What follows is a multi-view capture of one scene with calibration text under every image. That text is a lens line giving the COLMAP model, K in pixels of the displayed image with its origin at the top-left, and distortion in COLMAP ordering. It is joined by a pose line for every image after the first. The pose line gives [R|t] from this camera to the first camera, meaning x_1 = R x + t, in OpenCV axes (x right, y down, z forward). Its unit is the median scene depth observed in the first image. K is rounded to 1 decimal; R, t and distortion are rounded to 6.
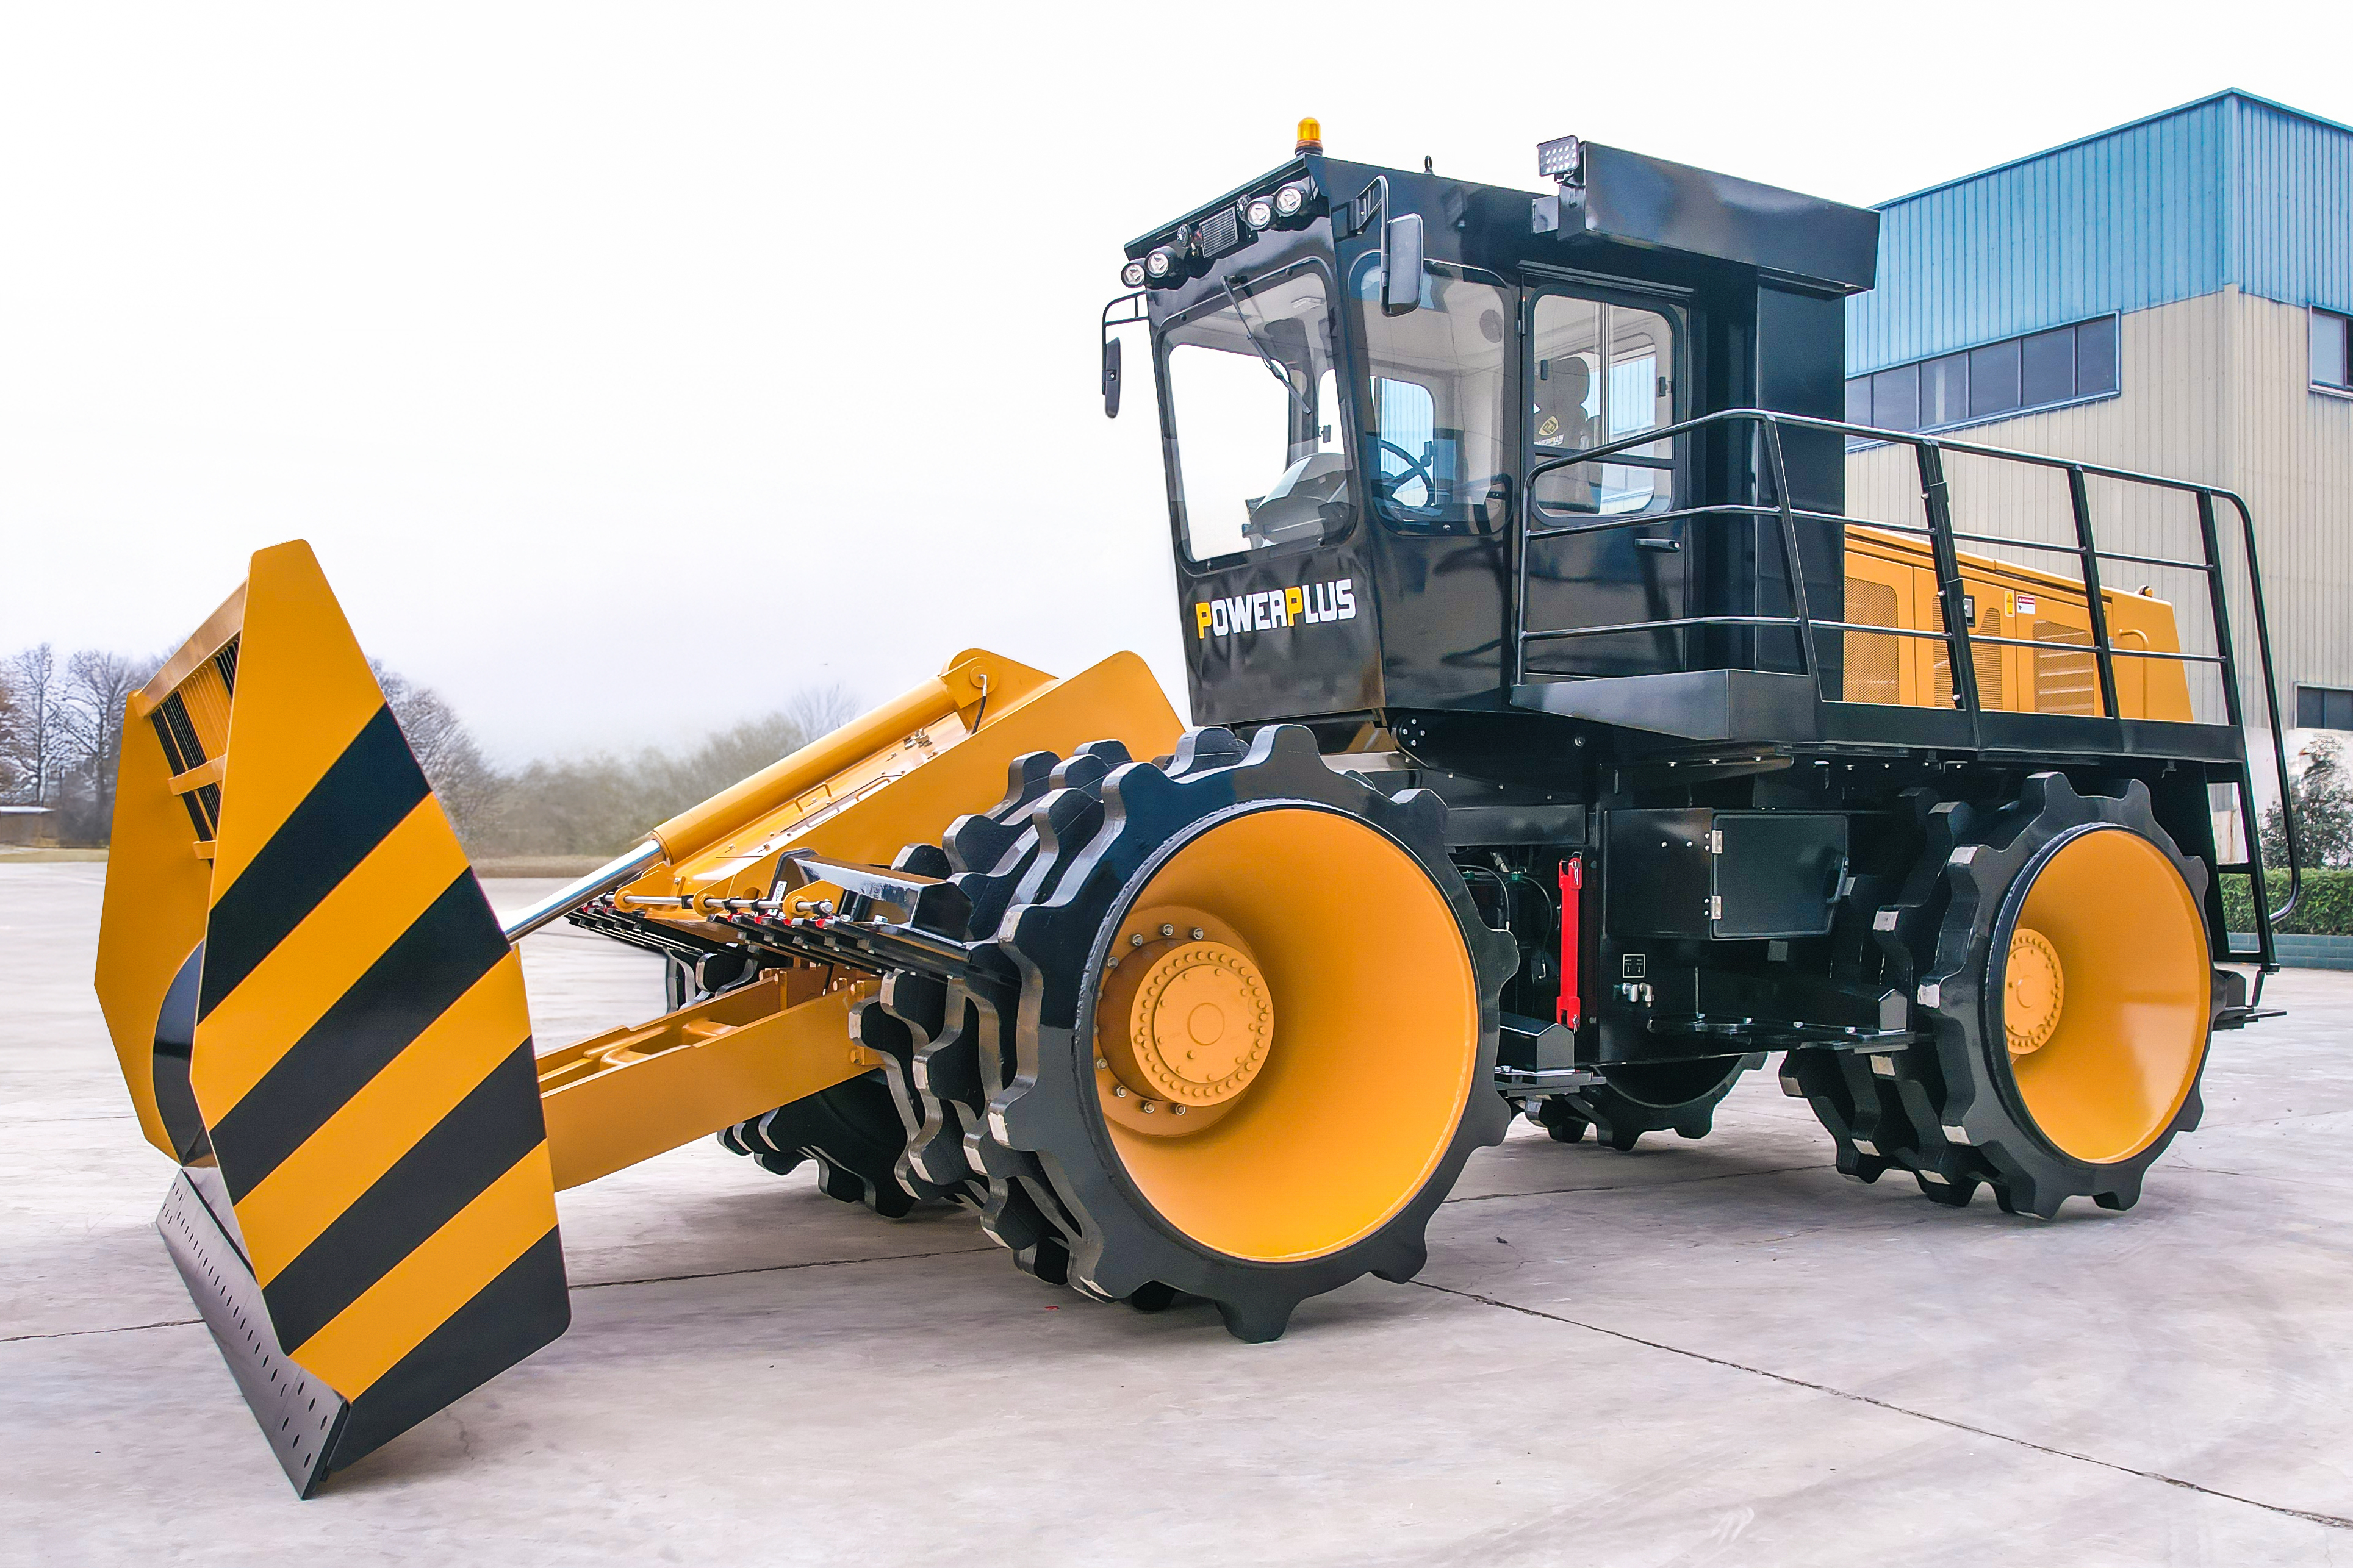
lens RADIAL K [[2109.9, 0, 1176.5], [0, 2109.9, 784.0], [0, 0, 1]] dist [-0.061136, 0.012479]
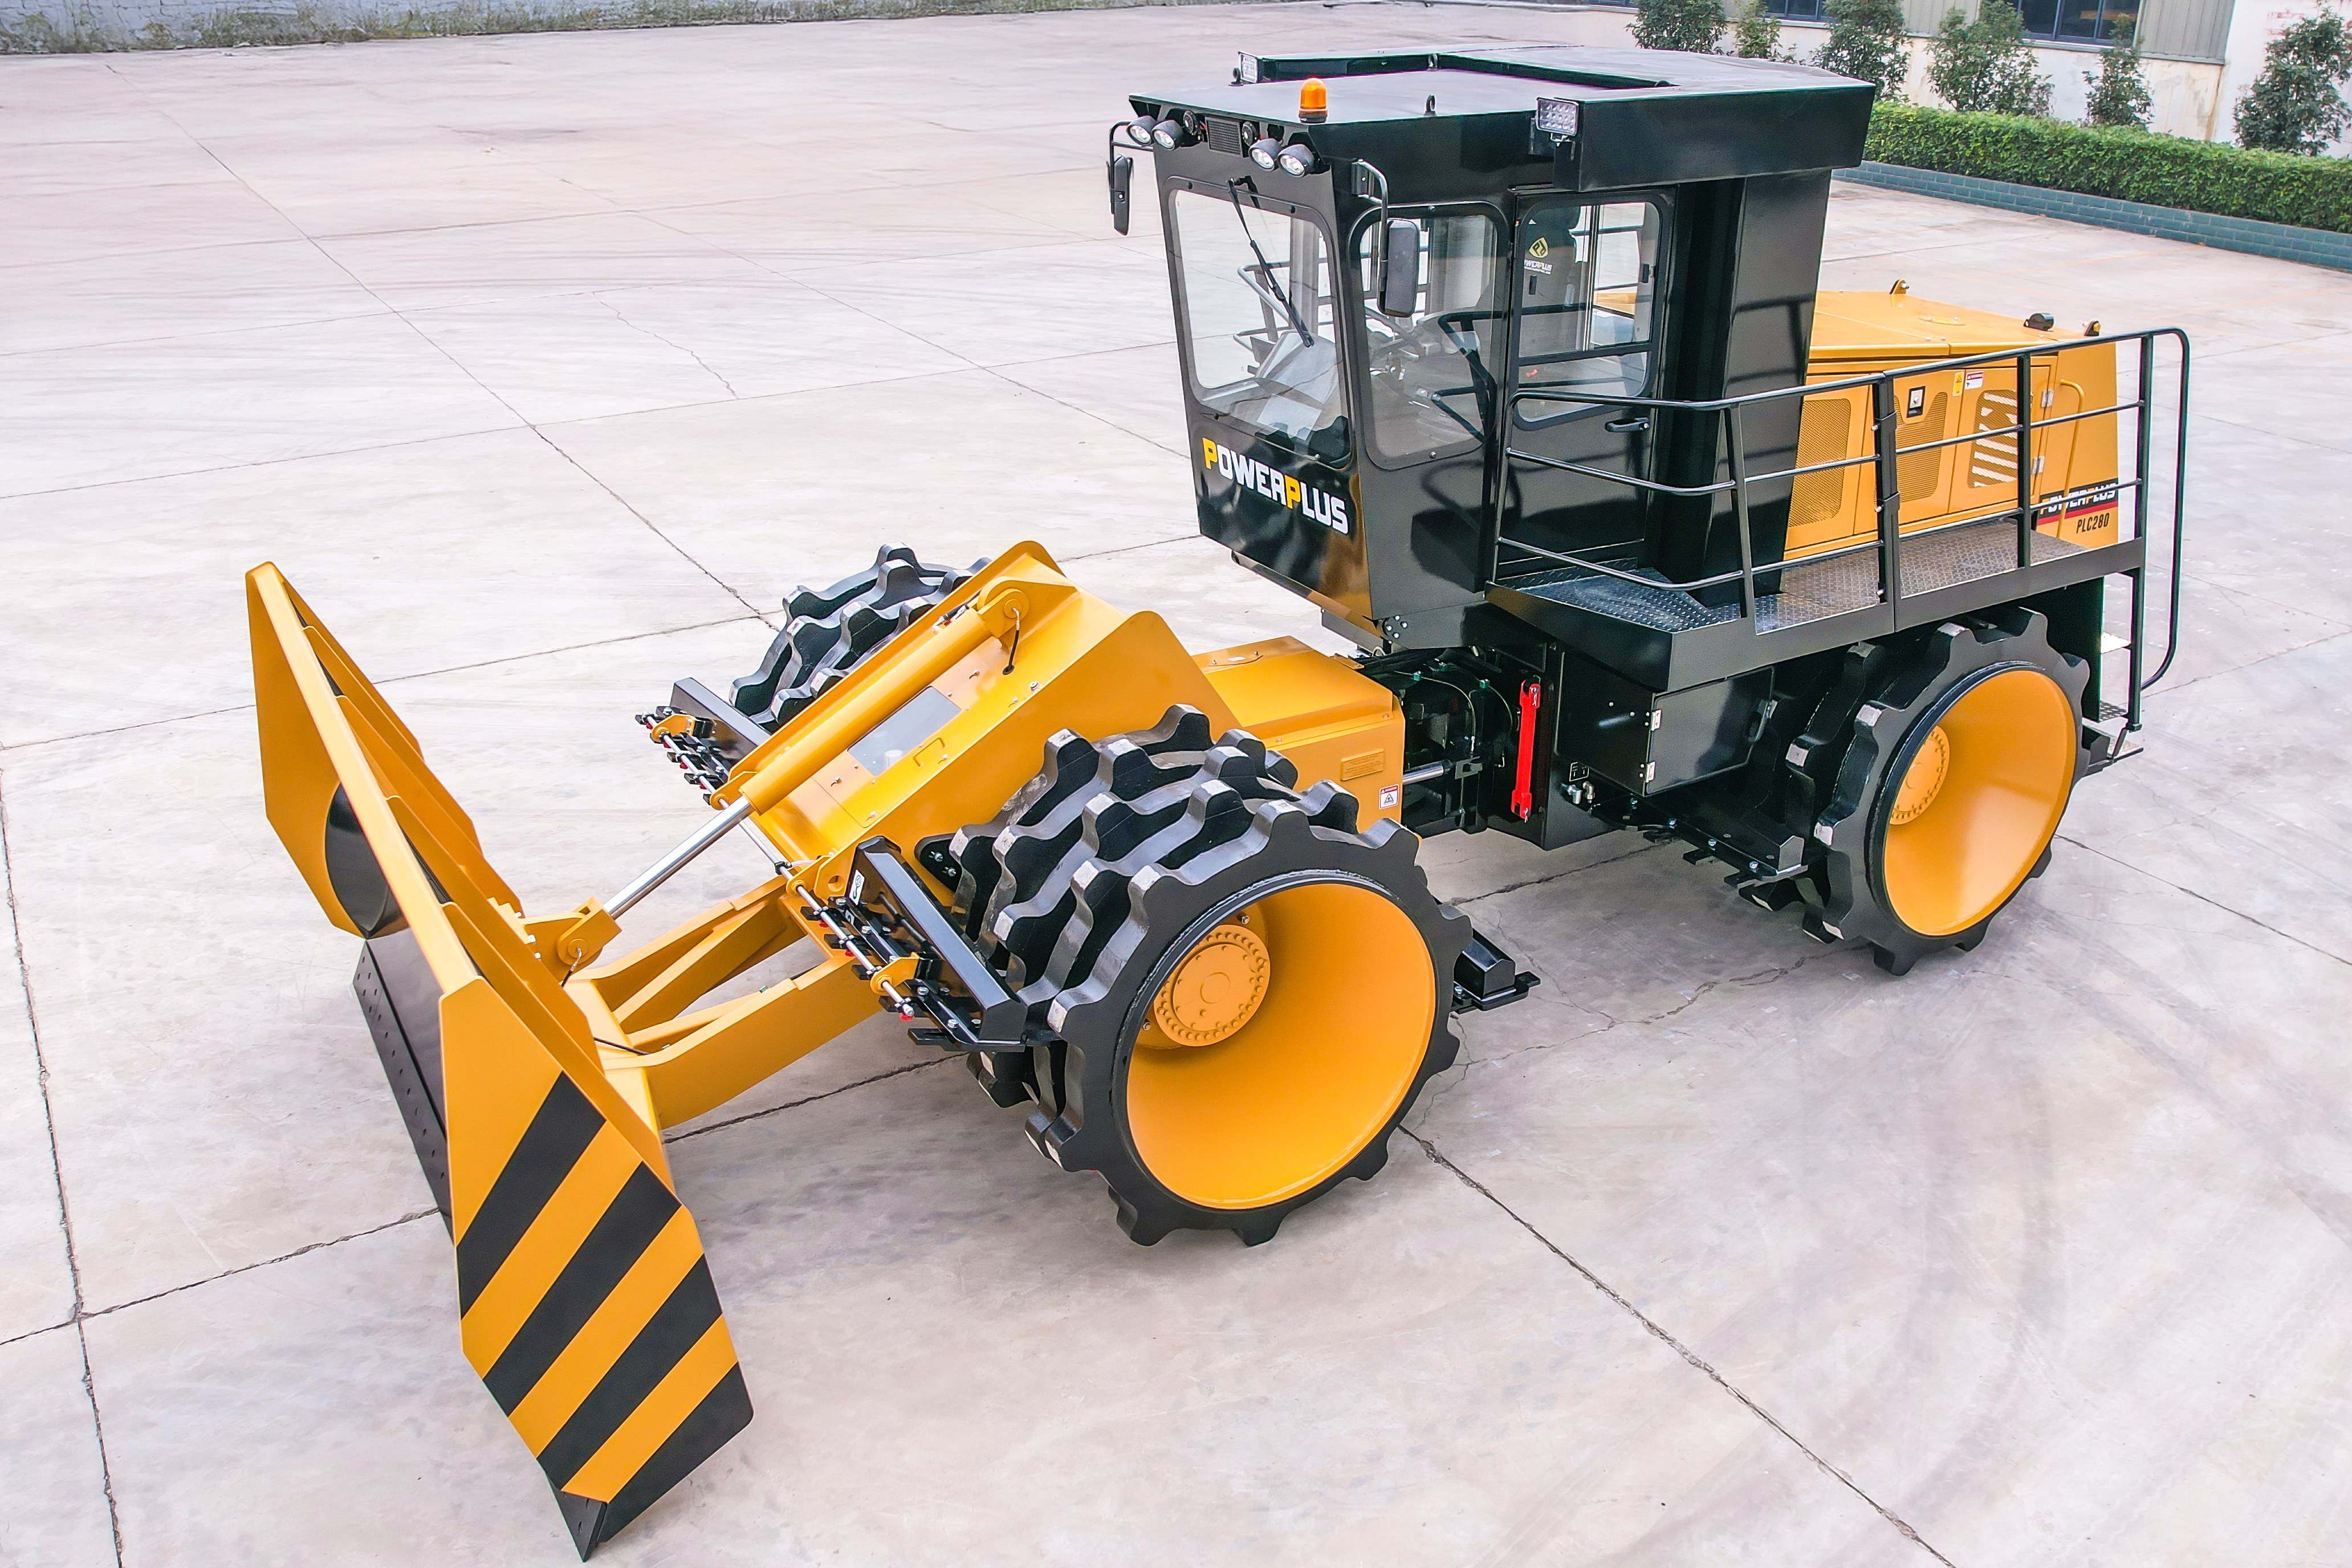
lens RADIAL K [[1976.8, 0, 1187.9], [0, 1976.8, 779.2], [0, 0, 1]] dist [-0.059784, -0.001668]
pose [[0.999945, -0.010417, 0.000758, -0.001218], [0.009177, 0.910942, 0.412433, -0.388887], [-0.004987, -0.412403, 0.910988, 0.001524]]
